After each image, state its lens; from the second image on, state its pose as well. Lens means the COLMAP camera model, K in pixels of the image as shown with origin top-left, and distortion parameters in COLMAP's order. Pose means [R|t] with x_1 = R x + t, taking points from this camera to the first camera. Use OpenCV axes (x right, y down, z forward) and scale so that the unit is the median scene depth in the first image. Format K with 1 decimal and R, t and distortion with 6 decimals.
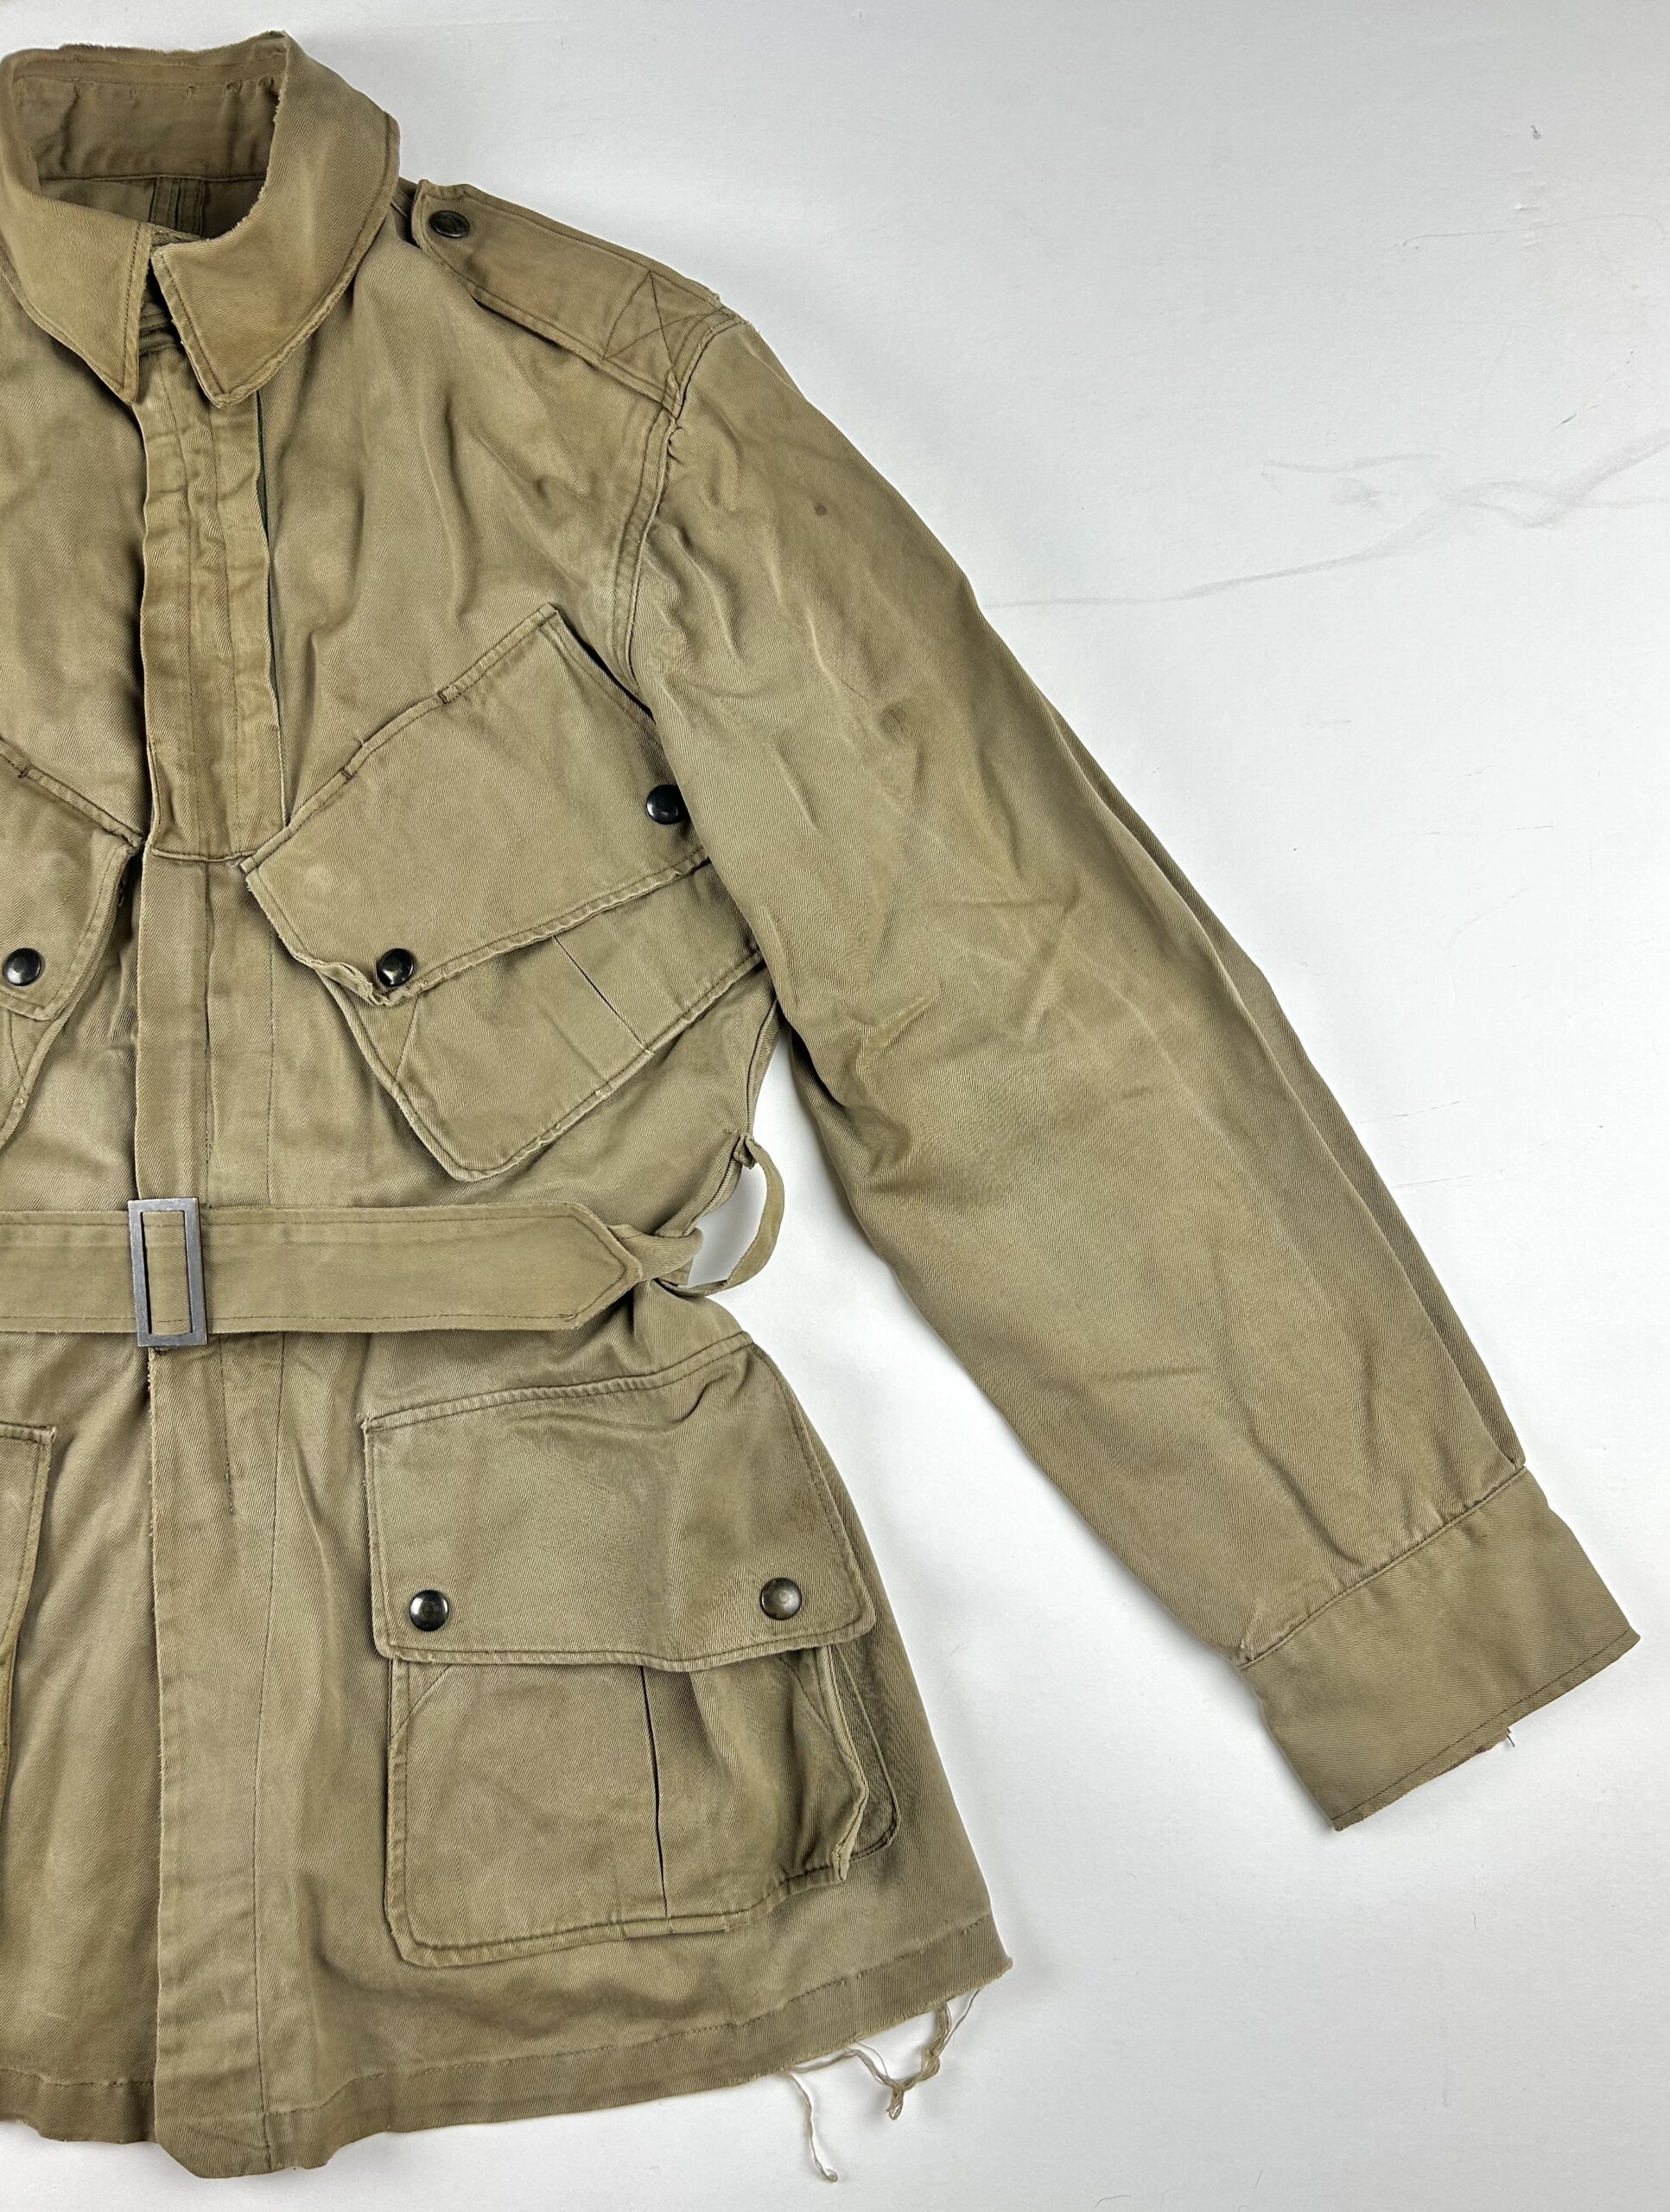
lens RADIAL K [[1737.4, 0, 838.6], [0, 1737.4, 1151.1], [0, 0, 1]] dist [0.051817, -0.071973]
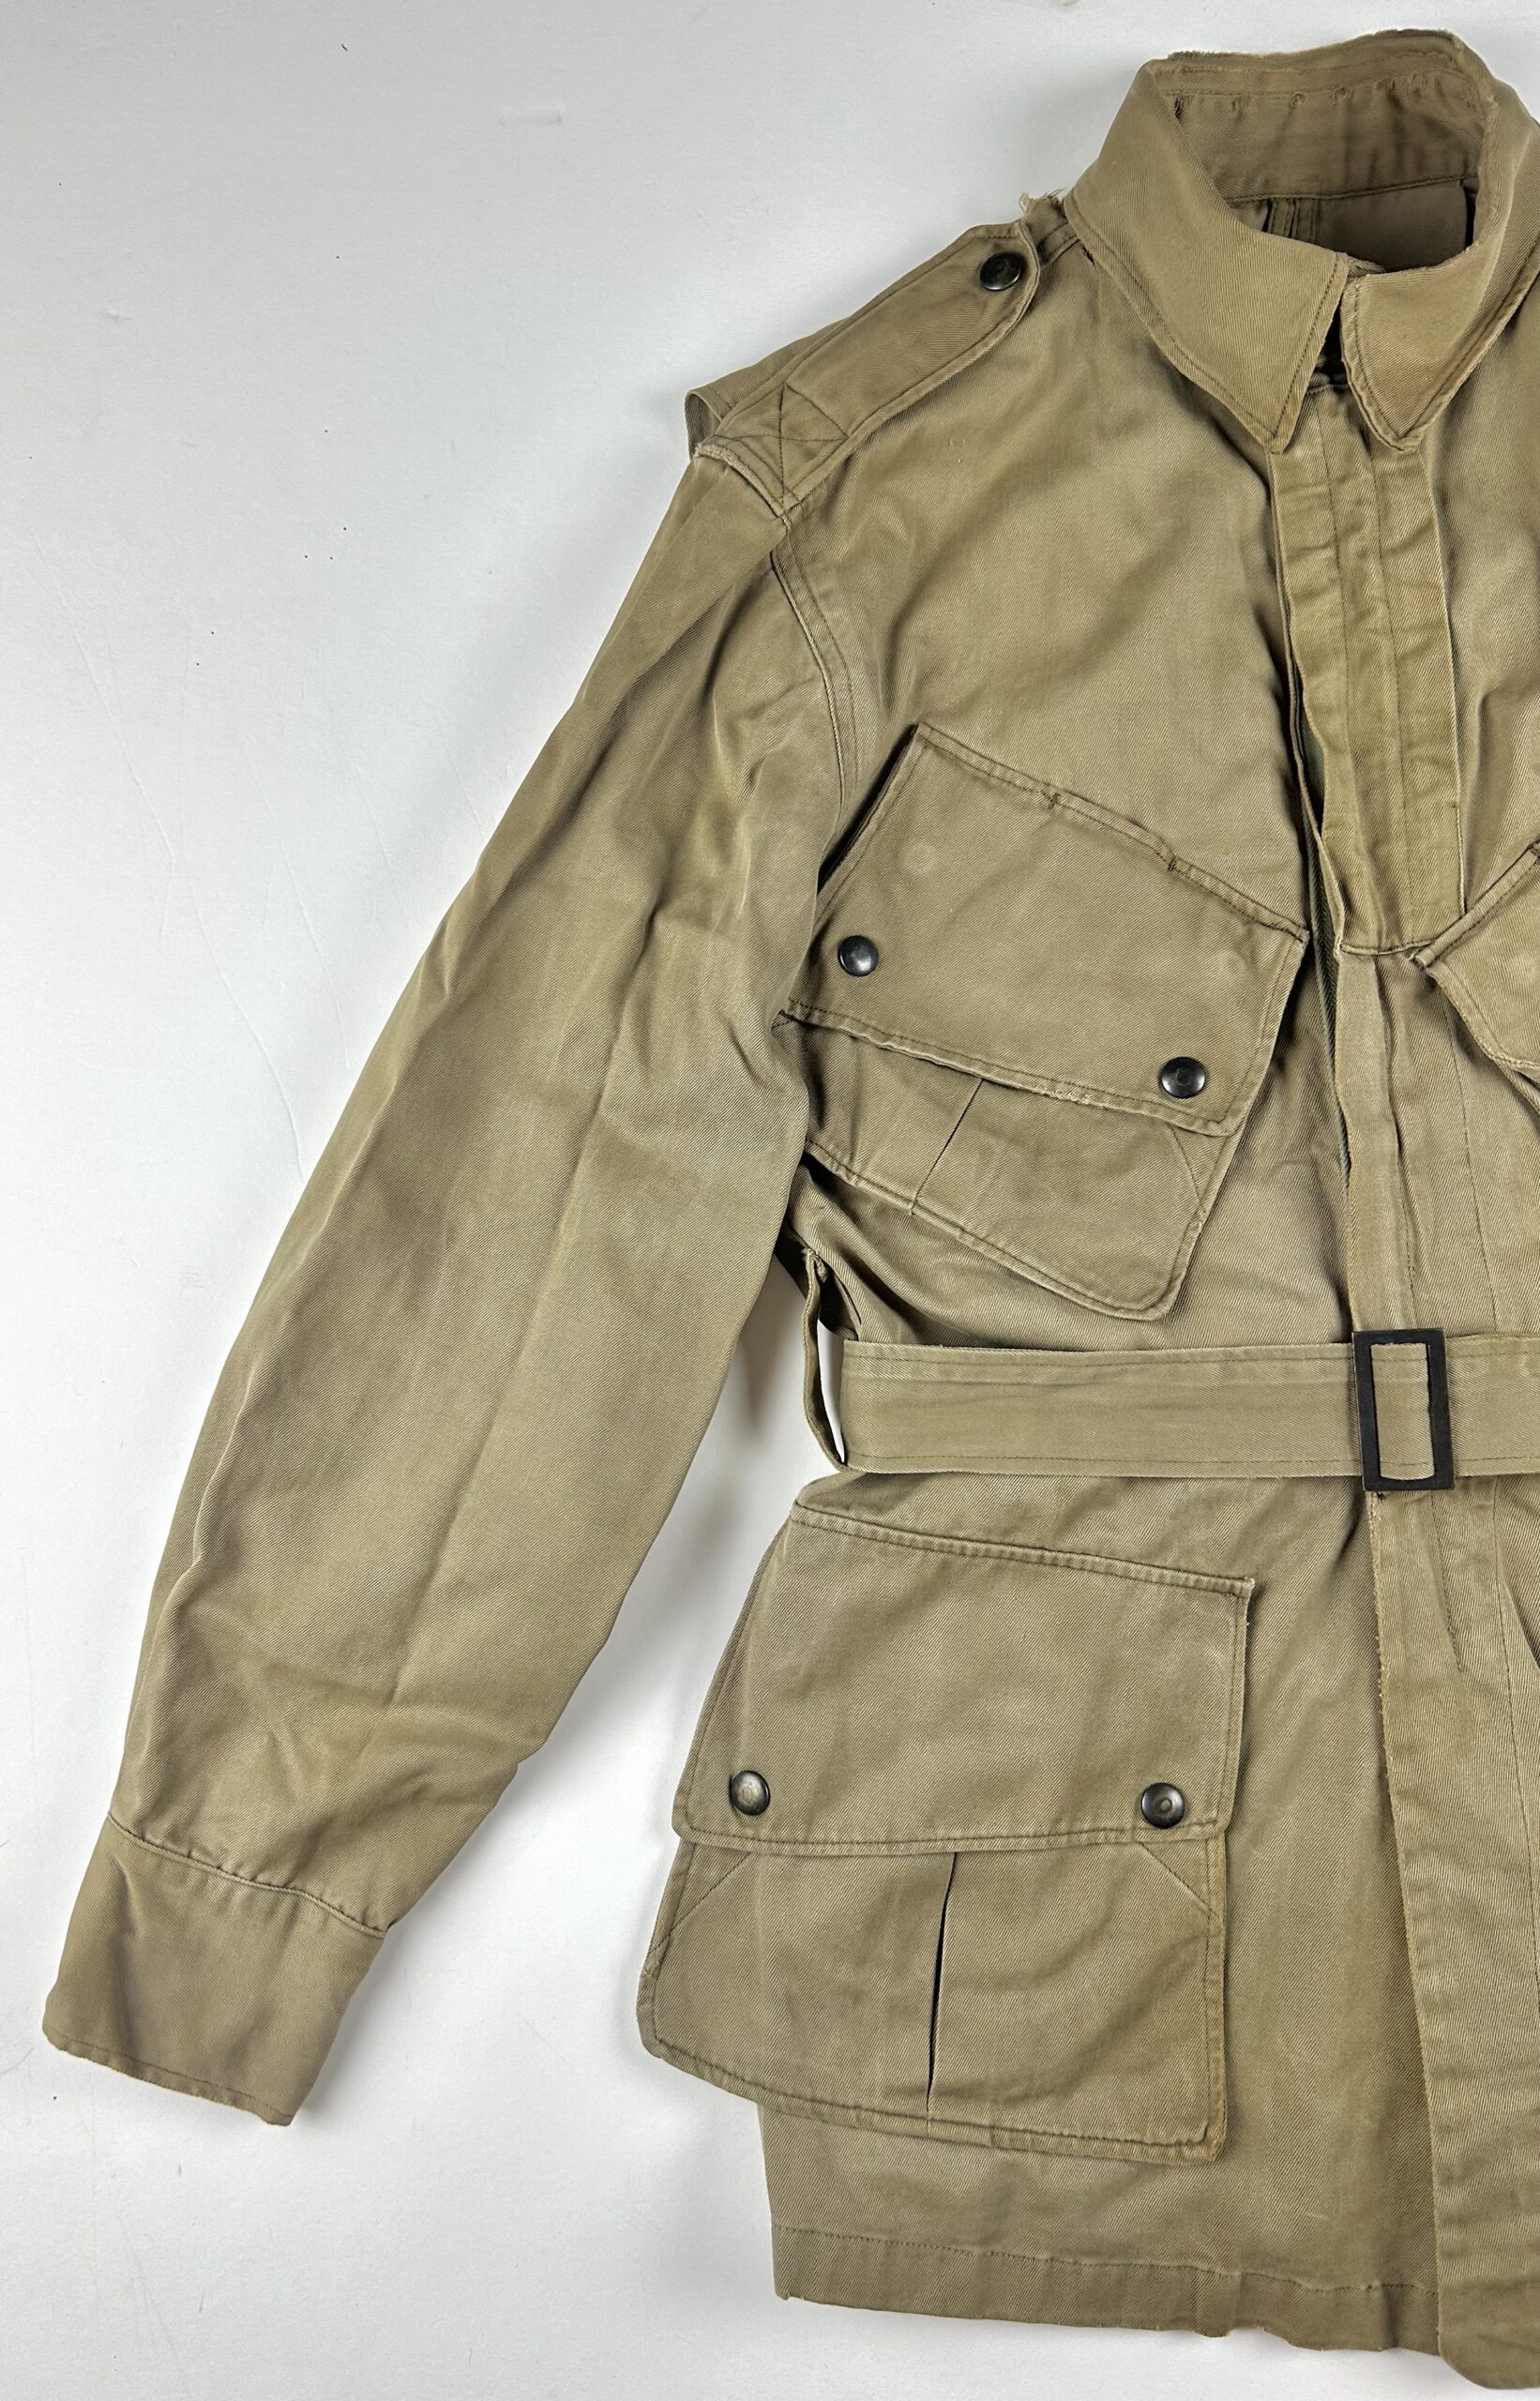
lens RADIAL K [[1902.9, 0, 624.3], [0, 1902.9, 1204.2], [0, 0, 1]] dist [0.047502, -0.065643]
pose [[0.997384, -0.025938, -0.067467, -0.700490], [0.027177, 0.999477, 0.017506, -0.065001], [0.066978, -0.019293, 0.997568, -0.023202]]
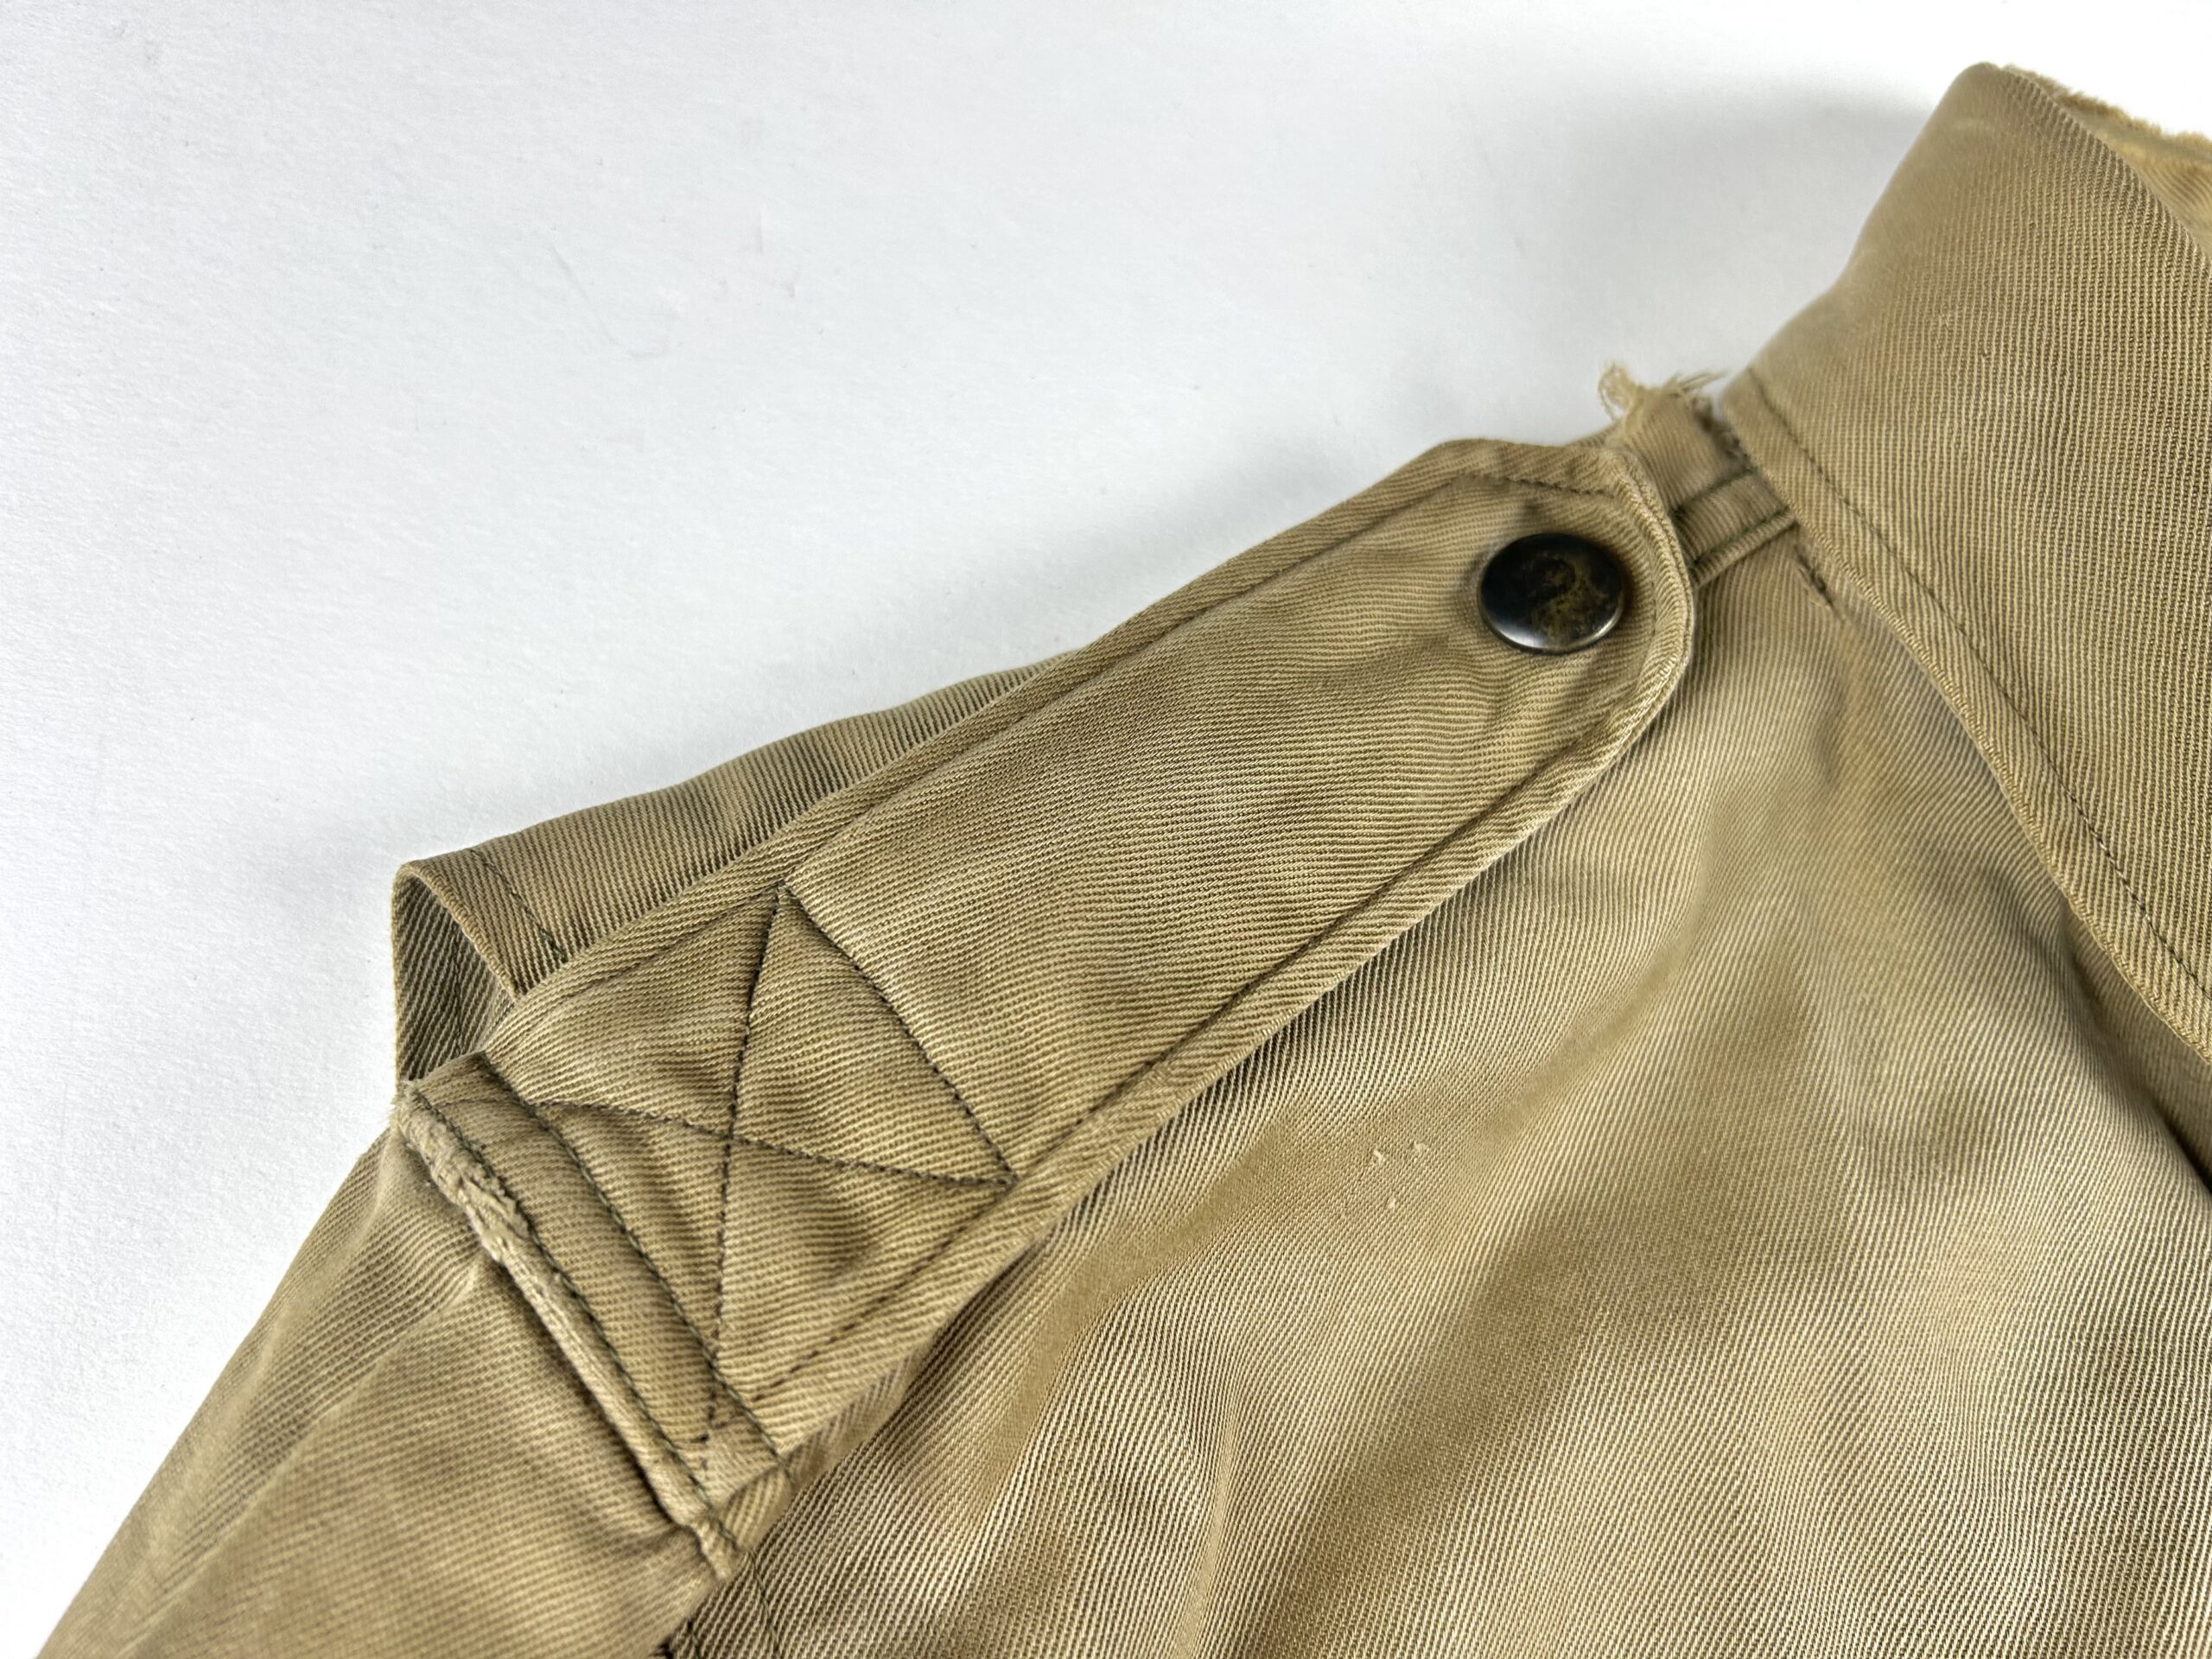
lens RADIAL K [[1691.1, 0, 1133.1], [0, 1691.1, 923.3], [0, 0, 1]] dist [-0.002026, -0.001429]
pose [[0.987059, 0.050442, 0.152214, -0.659317], [-0.025293, 0.986328, -0.162843, -0.445466], [-0.158348, 0.156886, 0.974840, 0.786063]]
